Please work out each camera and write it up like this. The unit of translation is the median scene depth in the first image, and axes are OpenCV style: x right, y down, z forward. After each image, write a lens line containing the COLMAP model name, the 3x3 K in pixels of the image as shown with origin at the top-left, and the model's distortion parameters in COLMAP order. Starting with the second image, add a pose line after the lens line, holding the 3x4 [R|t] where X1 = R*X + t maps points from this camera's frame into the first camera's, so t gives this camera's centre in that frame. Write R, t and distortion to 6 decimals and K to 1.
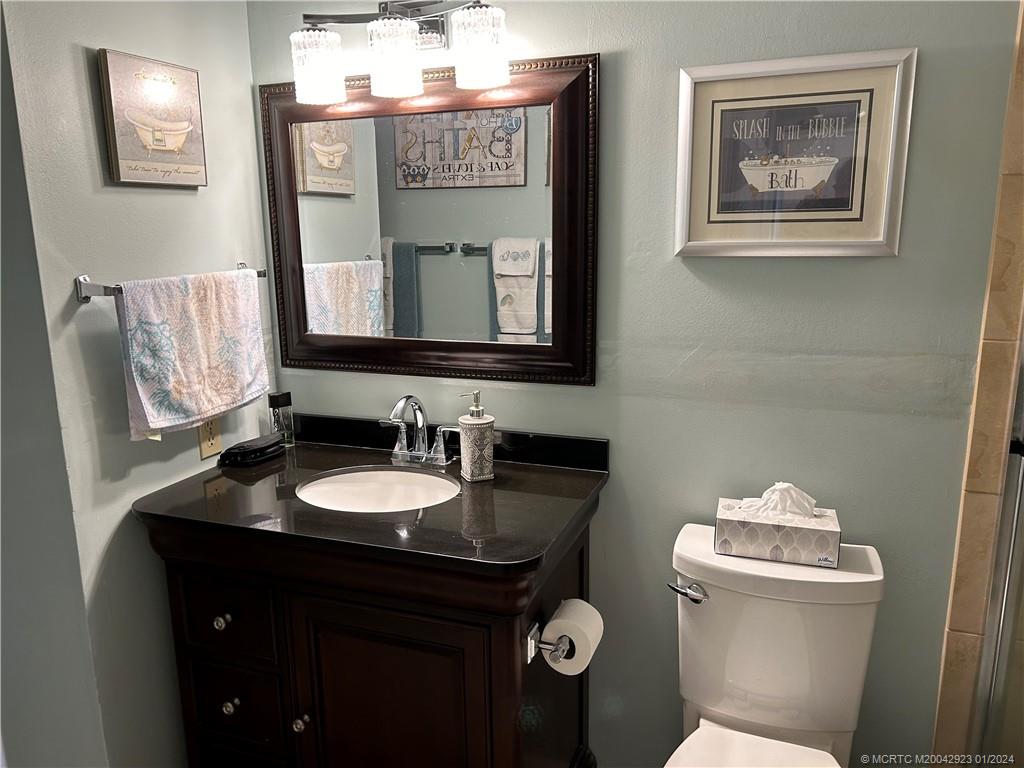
lens RADIAL K [[751.9, 0, 510.8], [0, 751.9, 388.5], [0, 0, 1]] dist [0.029560, -0.050882]
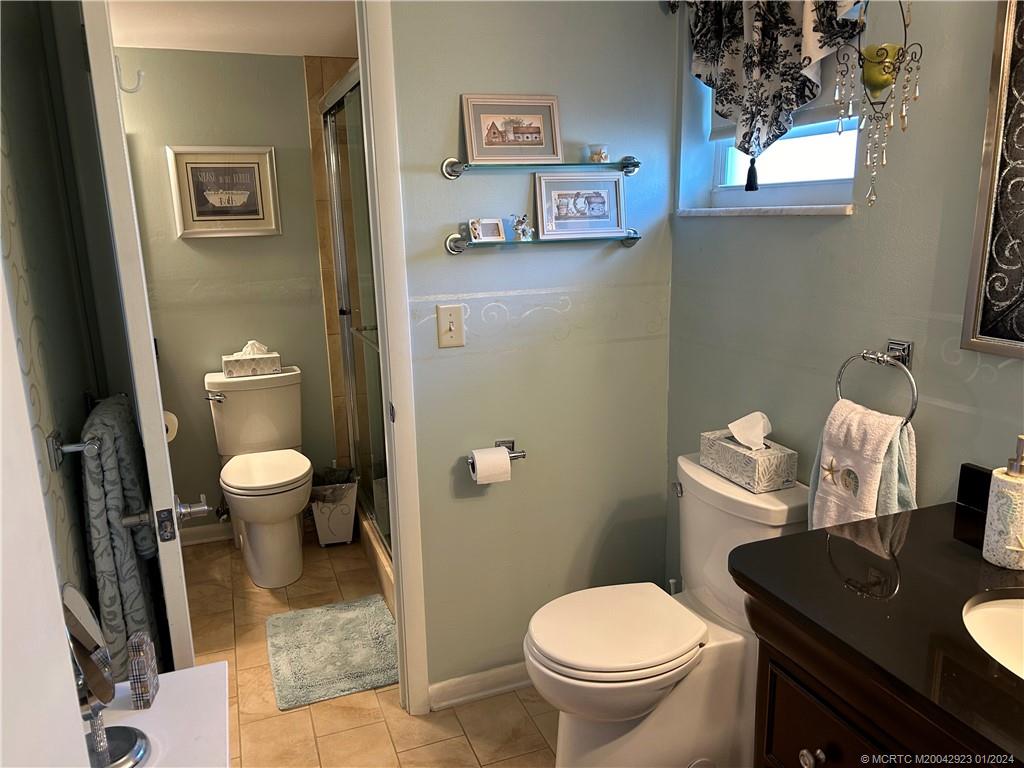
lens RADIAL K [[757.8, 0, 512.0], [0, 757.8, 384.0], [0, 0, 1]] dist [0.074245, -0.114335]
pose [[0.740062, -0.154599, 0.654528, -0.509071], [0.154665, 0.986258, 0.058077, 0.222089], [-0.654513, 0.058252, 0.753804, -1.072640]]
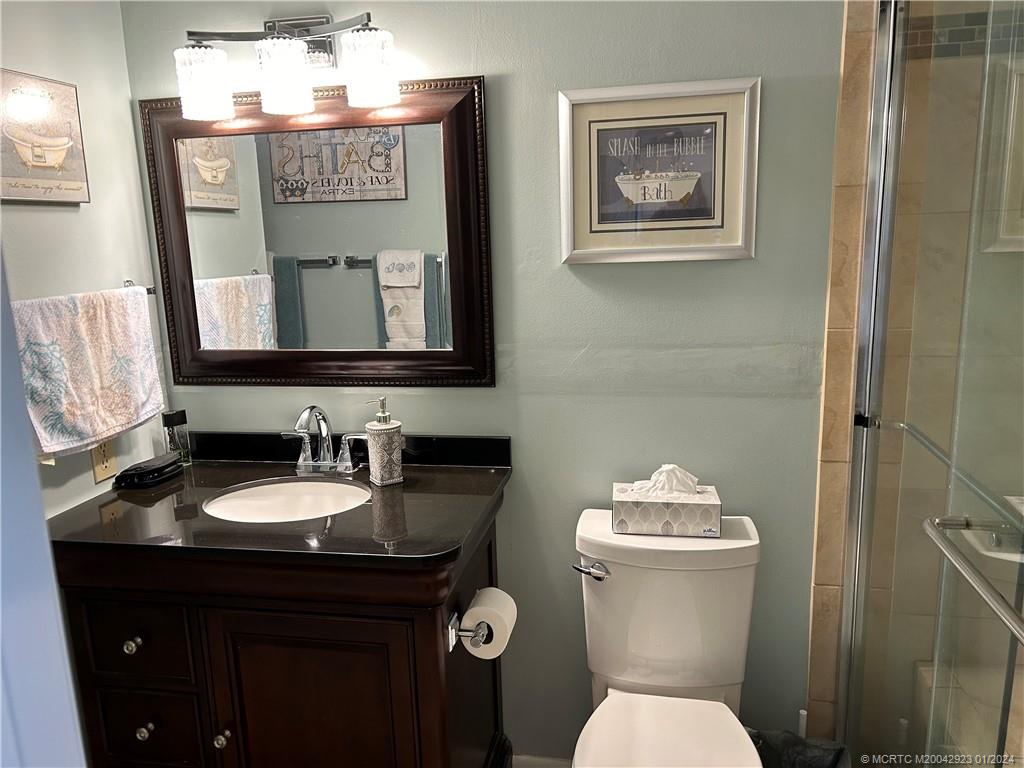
lens RADIAL K [[751.9, 0, 510.8], [0, 751.9, 388.5], [0, 0, 1]] dist [0.029560, -0.050882]
pose [[0.984679, -0.050424, 0.166926, -0.044264], [0.053041, 0.998529, -0.011256, 0.012540], [-0.166113, 0.019937, 0.985905, -0.051358]]
